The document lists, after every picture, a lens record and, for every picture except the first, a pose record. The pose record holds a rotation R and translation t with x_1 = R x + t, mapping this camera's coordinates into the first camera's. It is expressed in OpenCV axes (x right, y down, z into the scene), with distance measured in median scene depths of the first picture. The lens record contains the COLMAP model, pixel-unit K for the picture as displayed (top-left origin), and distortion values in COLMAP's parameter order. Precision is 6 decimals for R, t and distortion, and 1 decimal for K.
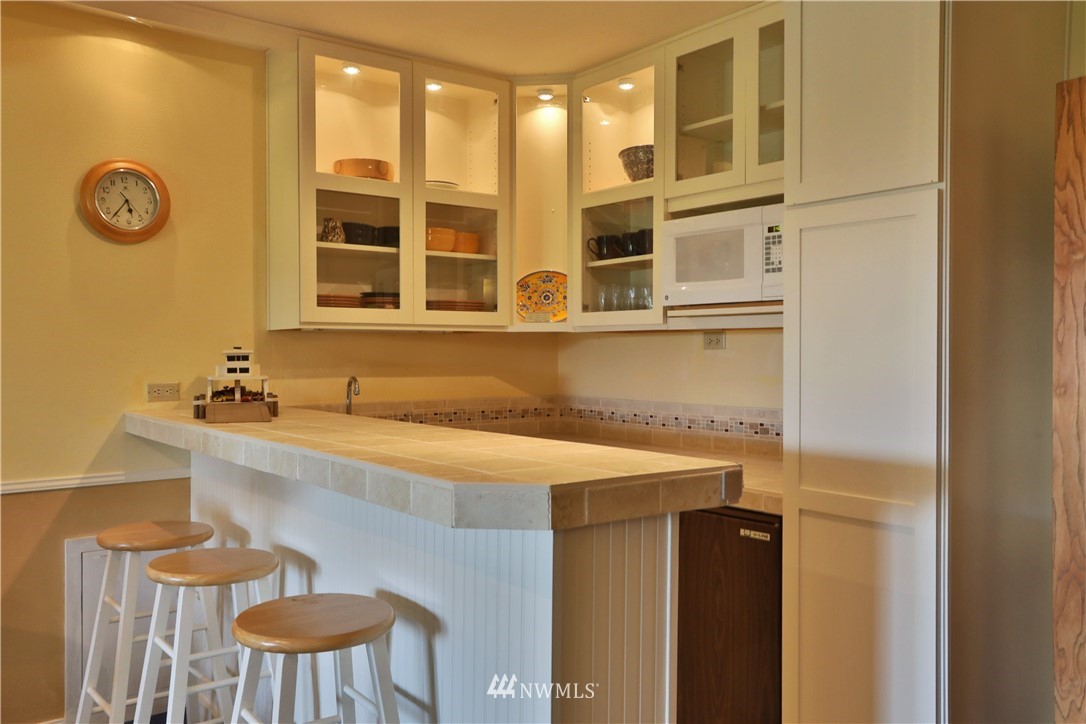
lens RADIAL K [[940.8, 0, 542.6], [0, 940.8, 358.5], [0, 0, 1]] dist [-0.018093, -0.002282]
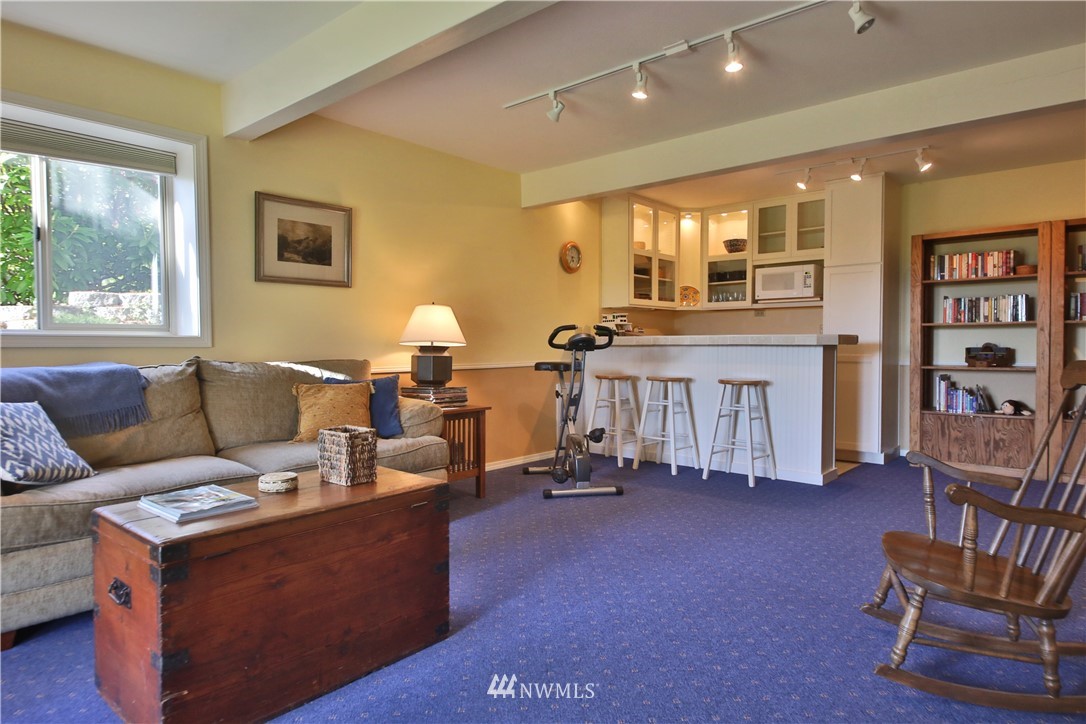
lens RADIAL K [[652.4, 0, 544.0], [0, 652.4, 364.3], [0, 0, 1]] dist [0.002807, 0.000068]
pose [[0.980681, -0.009113, 0.195401, -0.792633], [0.004436, 0.999693, 0.024358, 0.079280], [-0.195563, -0.023020, 0.980421, -0.708001]]
